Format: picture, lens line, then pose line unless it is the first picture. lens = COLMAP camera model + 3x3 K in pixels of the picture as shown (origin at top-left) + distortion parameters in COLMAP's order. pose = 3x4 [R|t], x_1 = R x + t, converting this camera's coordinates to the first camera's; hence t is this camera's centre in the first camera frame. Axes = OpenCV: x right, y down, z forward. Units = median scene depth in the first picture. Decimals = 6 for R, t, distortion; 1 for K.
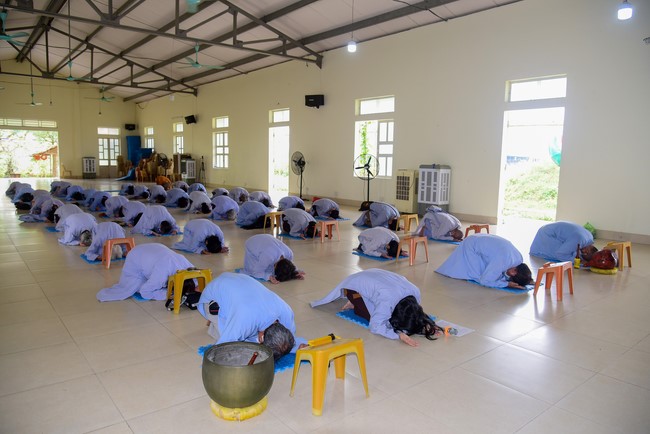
lens RADIAL K [[459.7, 0, 325.0], [0, 459.7, 217.0], [0, 0, 1]] dist [-0.042559, -0.001001]
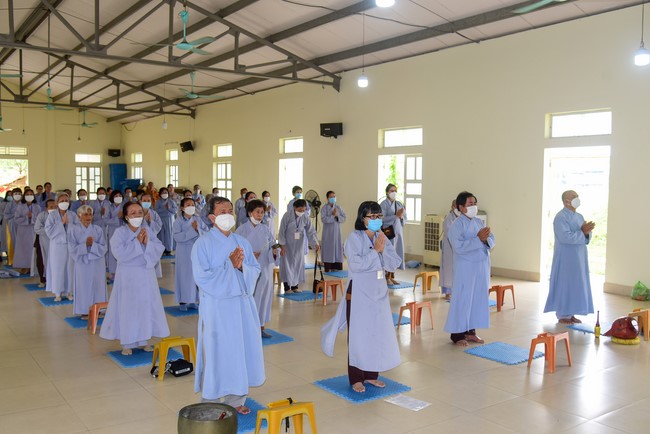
lens RADIAL K [[615.3, 0, 325.0], [0, 615.3, 217.0], [0, 0, 1]] dist [-0.040047, 0.000250]
pose [[0.997737, -0.004883, -0.067063, 0.038998], [0.000348, 0.997721, -0.067467, -0.017880], [0.067239, 0.067291, 0.995465, -0.105303]]
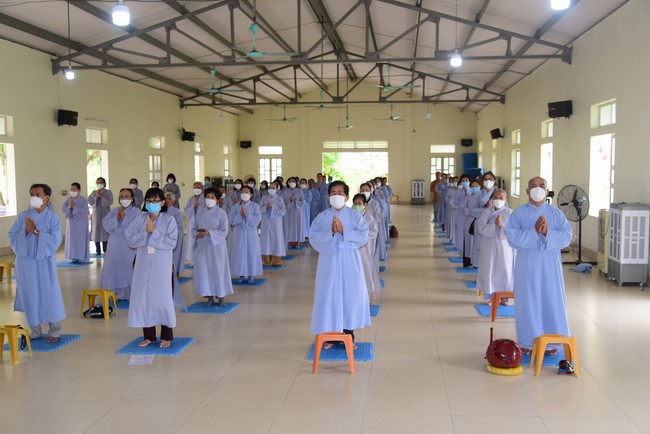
lens RADIAL K [[647.2, 0, 325.0], [0, 647.2, 217.0], [0, 0, 1]] dist [-0.030040, -0.009904]
pose [[0.698432, 0.028936, -0.715092, 0.438281], [-0.069675, 0.997185, -0.027701, -0.027243], [0.712277, 0.069171, 0.698482, 0.029102]]
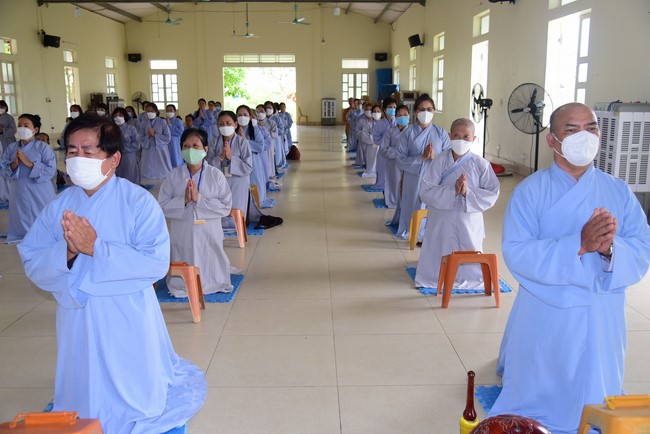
lens RADIAL K [[619.8, 0, 325.0], [0, 619.8, 217.0], [0, 0, 1]] dist [-0.016797, 0.003672]
pose [[0.786005, 0.095982, -0.610724, 0.285271], [-0.057690, 0.994951, 0.082121, -0.025315], [0.615522, -0.029315, 0.787574, 0.248428]]
